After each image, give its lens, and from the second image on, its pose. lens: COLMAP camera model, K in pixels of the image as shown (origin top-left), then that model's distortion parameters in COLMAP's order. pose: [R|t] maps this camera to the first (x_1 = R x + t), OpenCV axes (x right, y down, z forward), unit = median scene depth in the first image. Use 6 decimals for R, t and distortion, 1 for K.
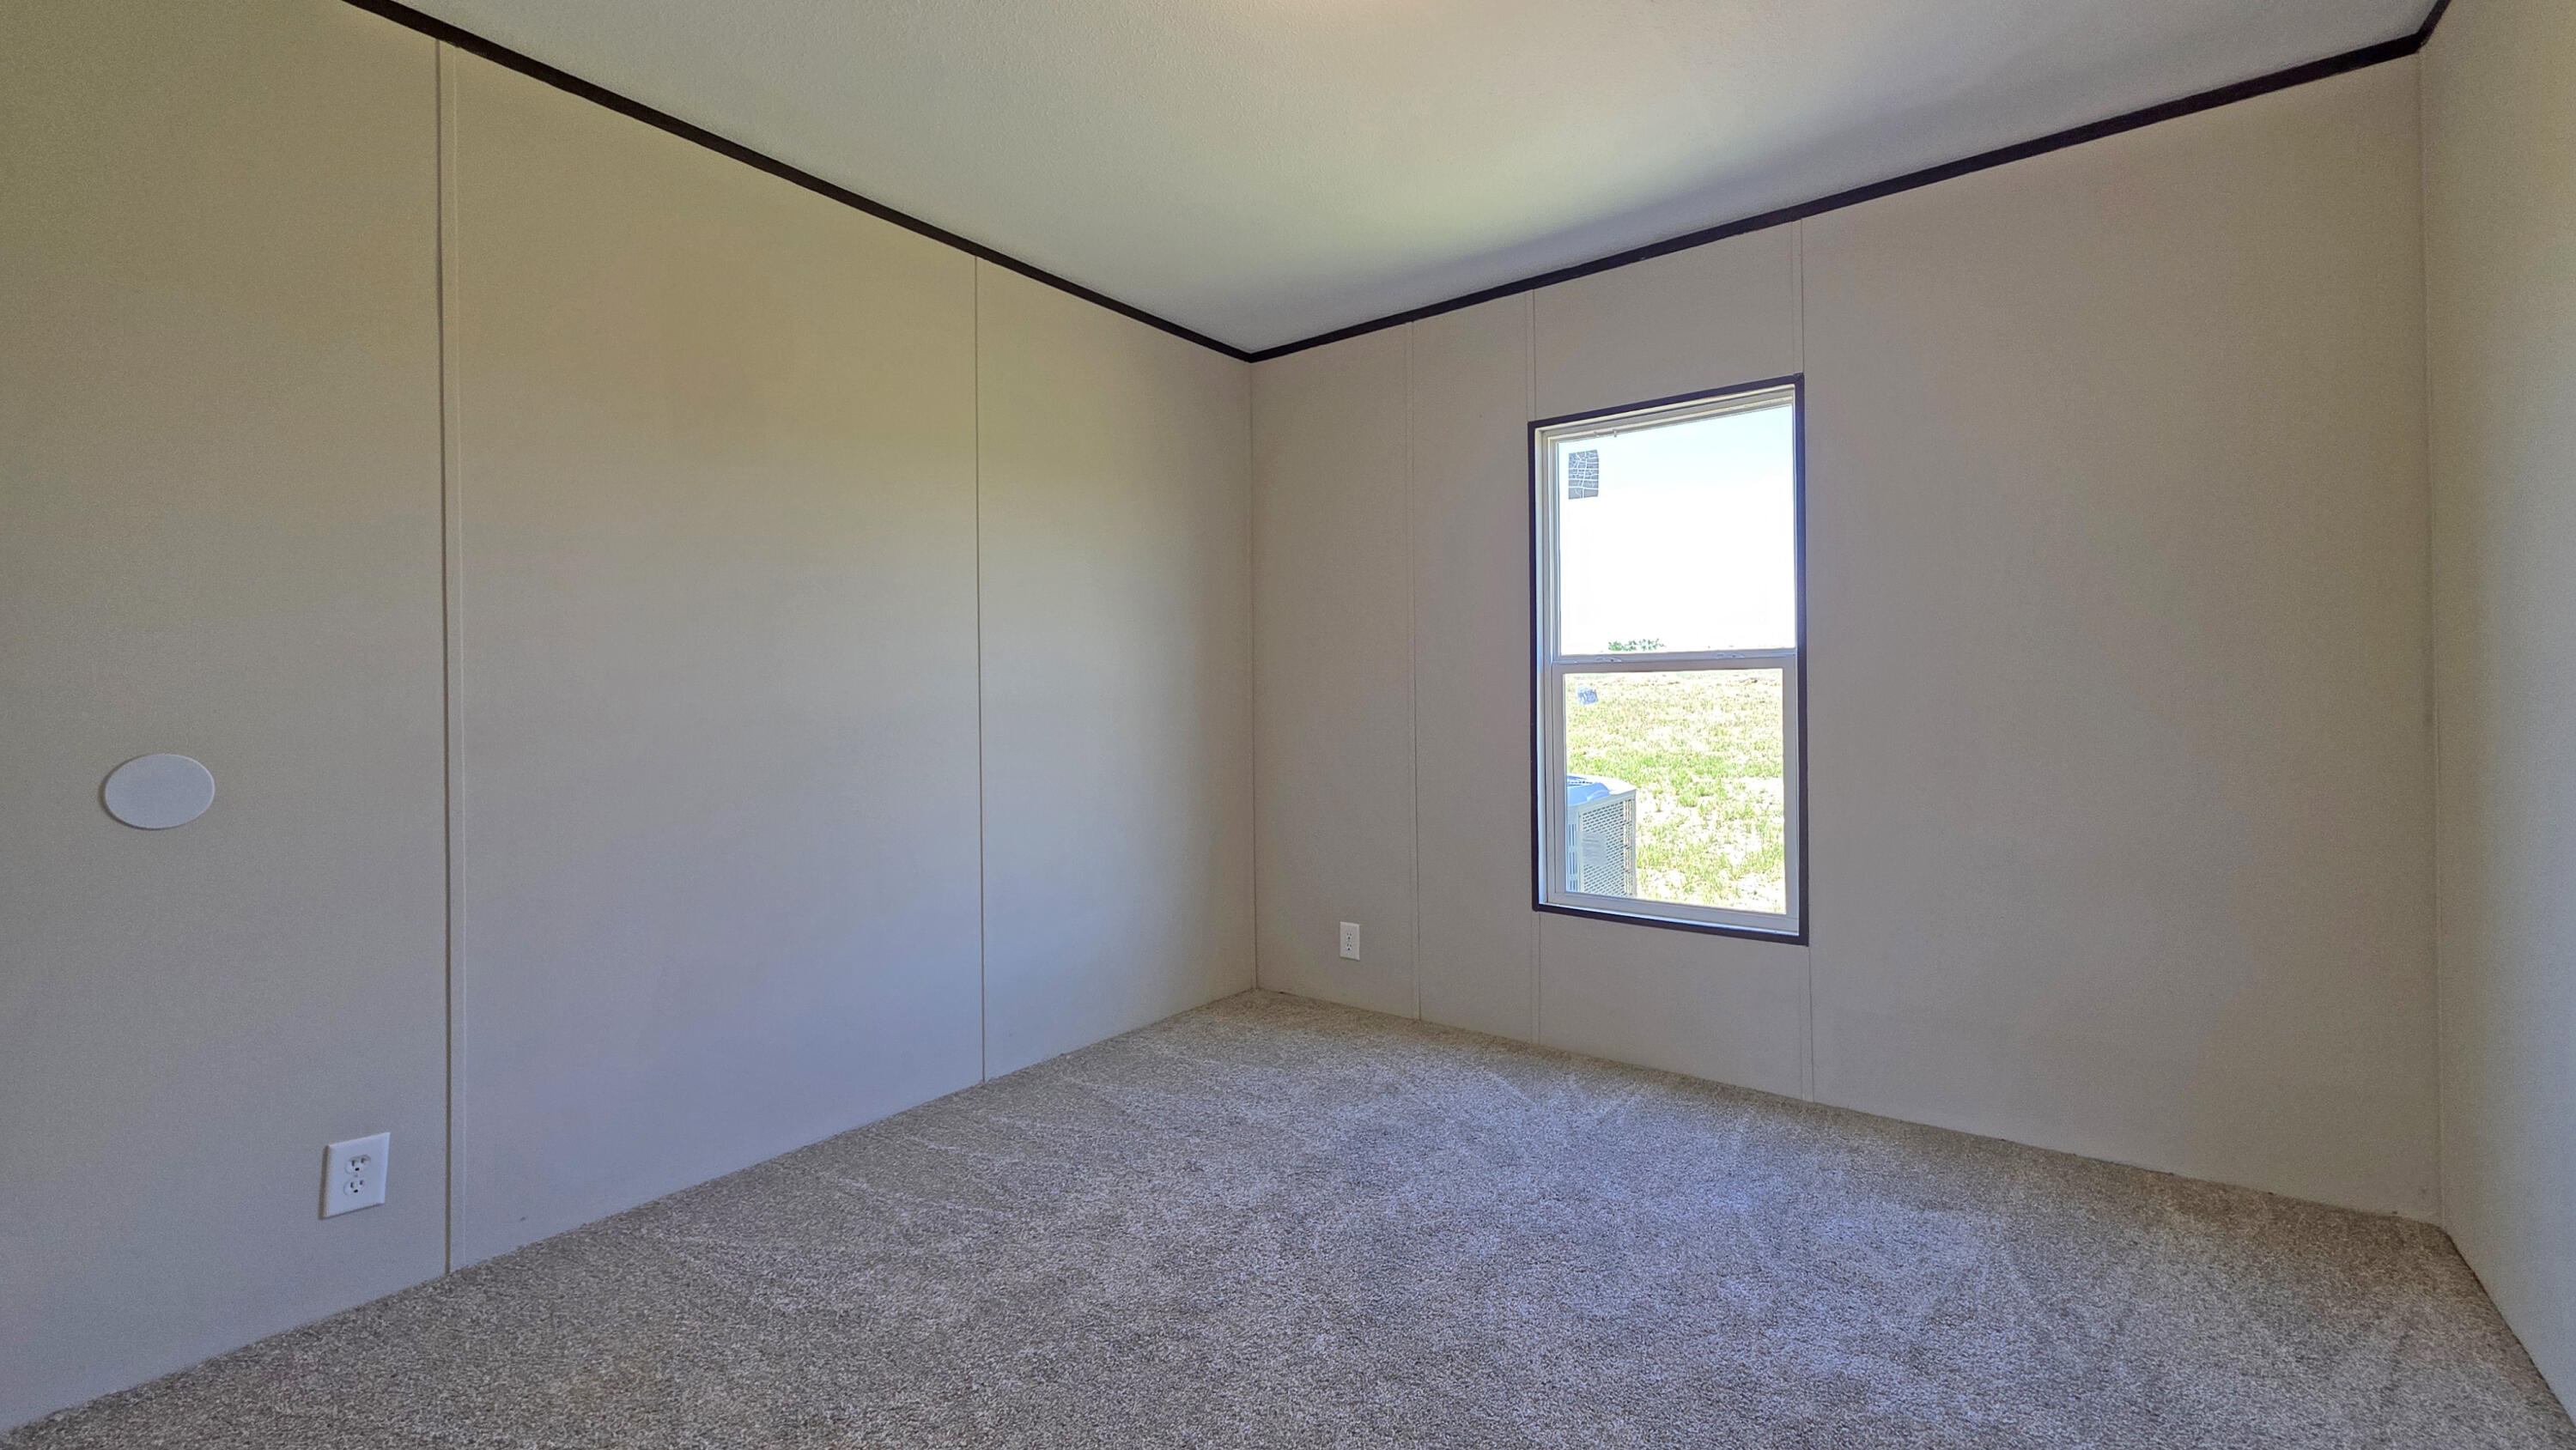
lens RADIAL K [[1028.6, 0, 1298.4], [0, 1028.6, 690.6], [0, 0, 1]] dist [-0.001477, -0.000387]
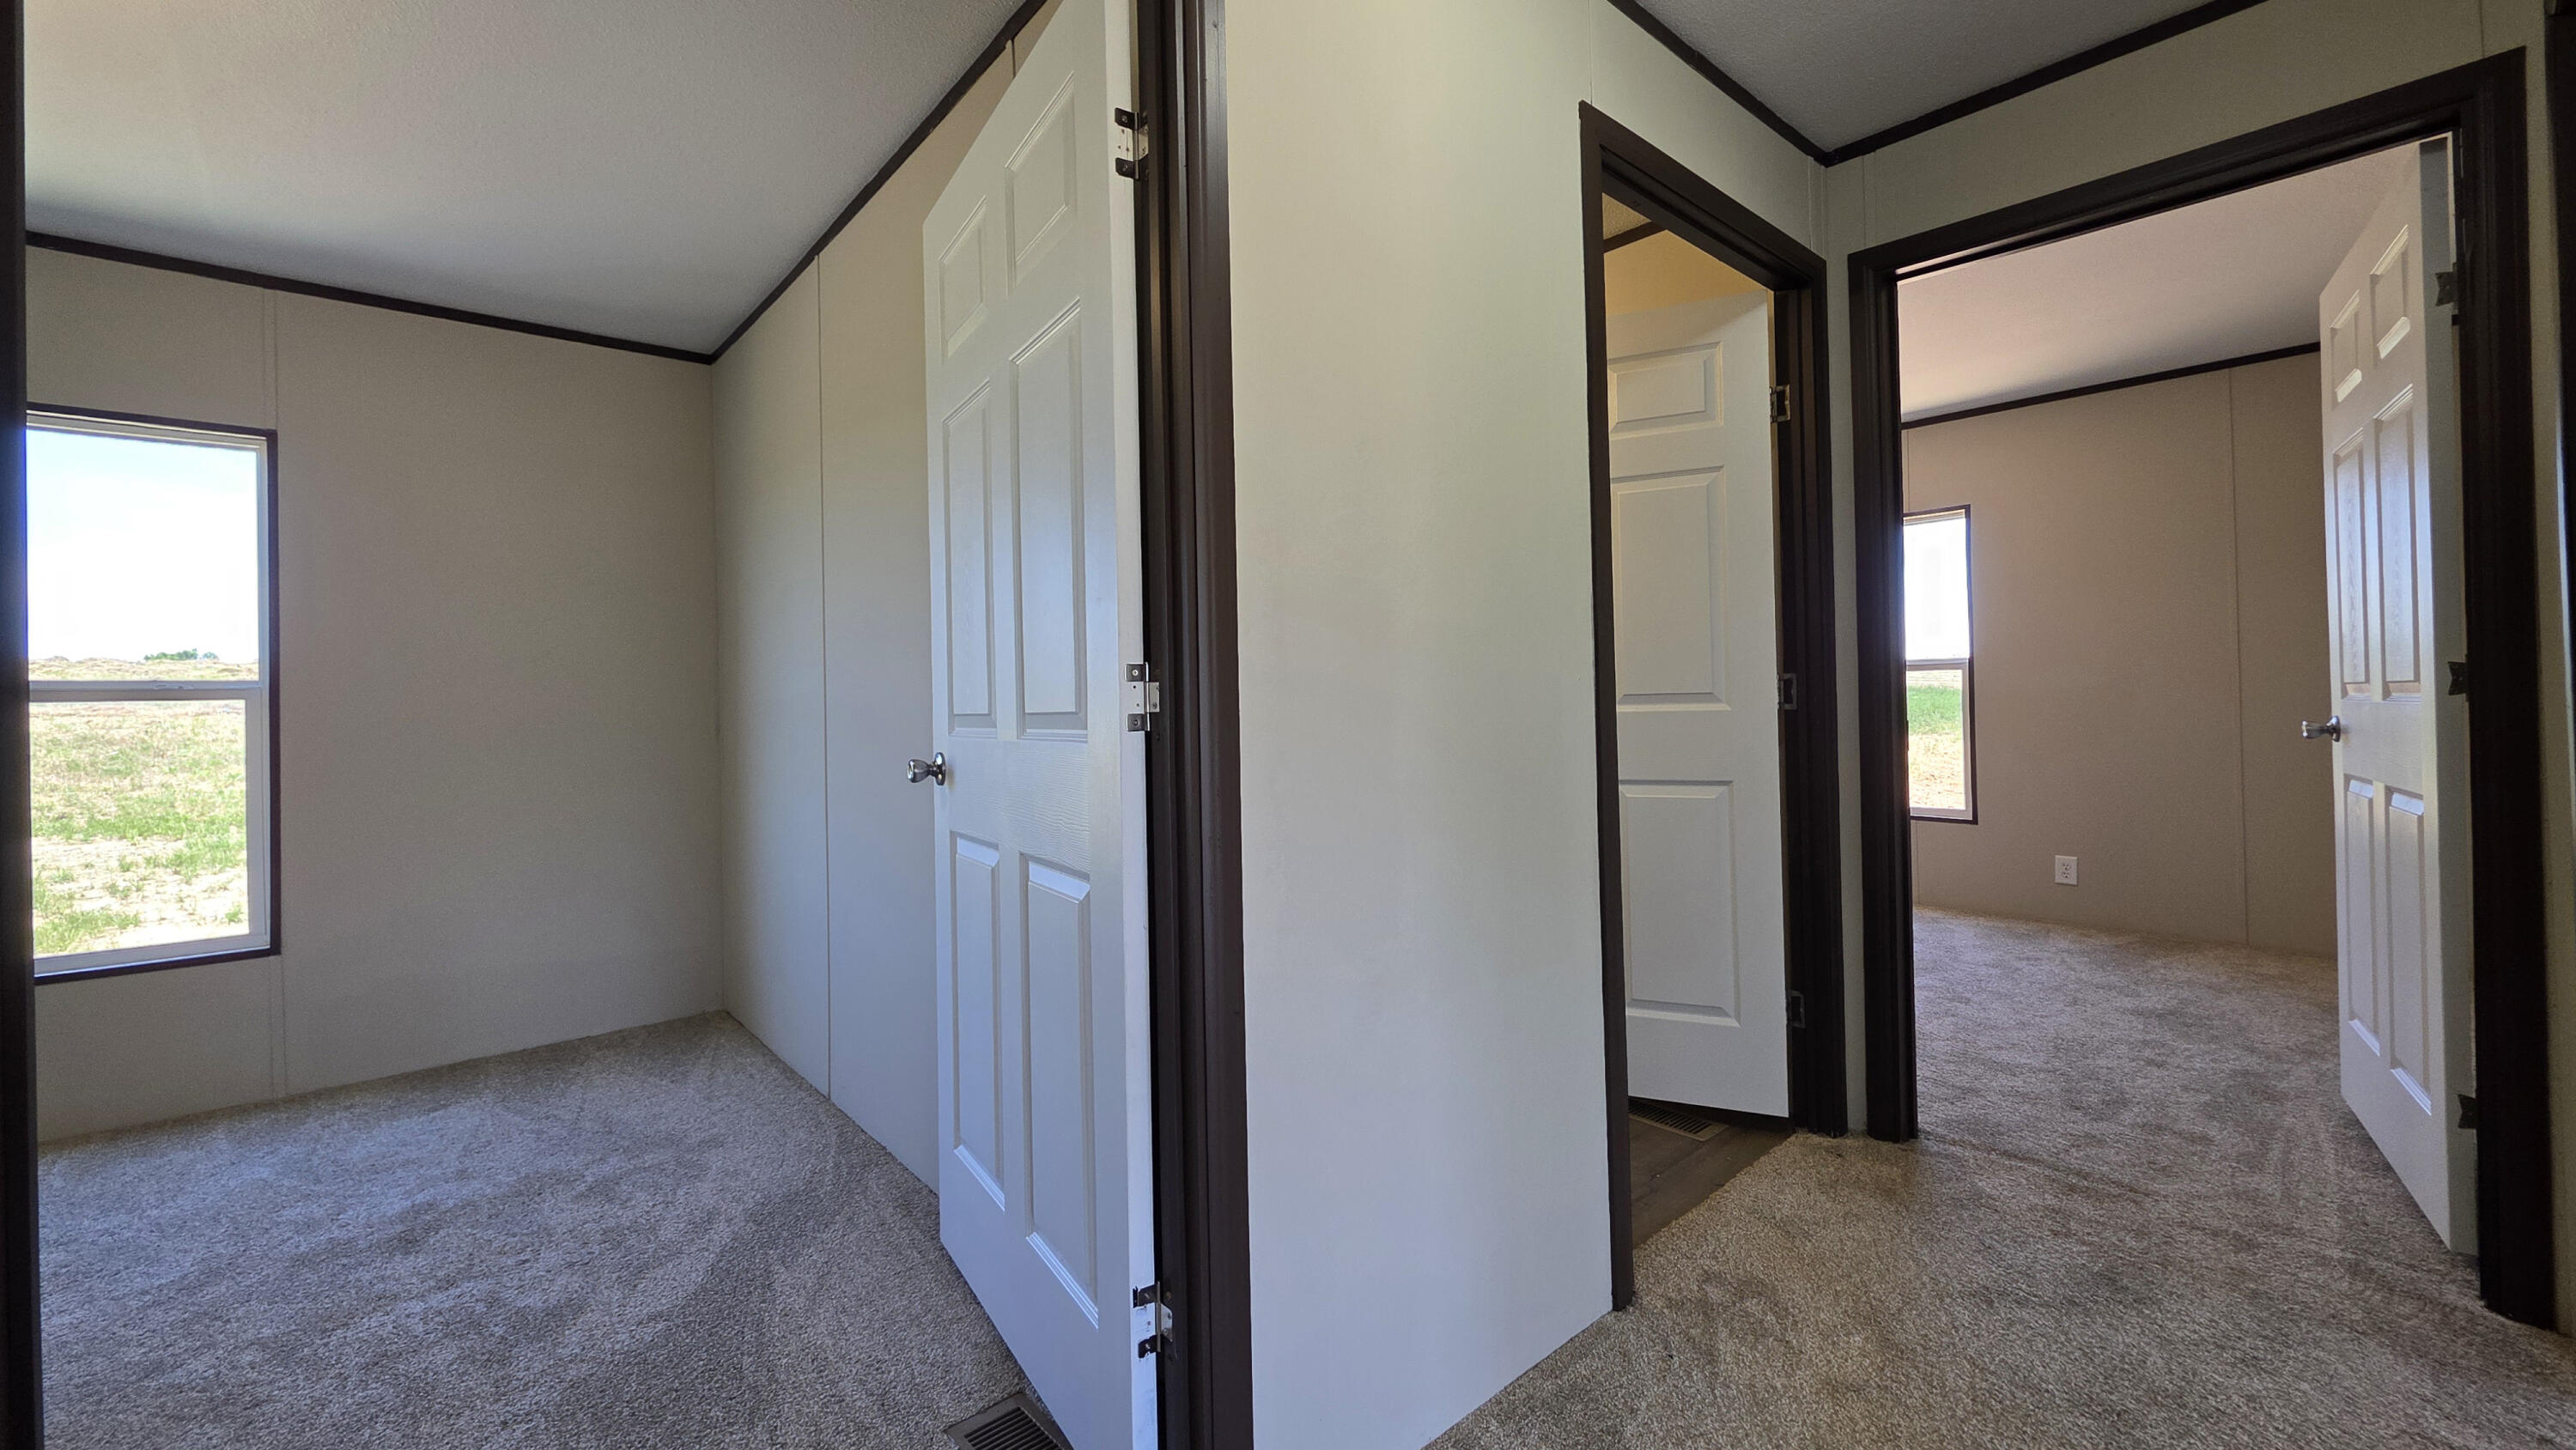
lens RADIAL K [[1028.6, 0, 1298.4], [0, 1028.6, 690.6], [0, 0, 1]] dist [-0.001477, -0.000387]
pose [[0.198292, 0.018689, 0.979965, -0.390027], [0.012606, 0.999687, -0.021616, 0.005439], [-0.980062, 0.016640, 0.197994, -0.299064]]
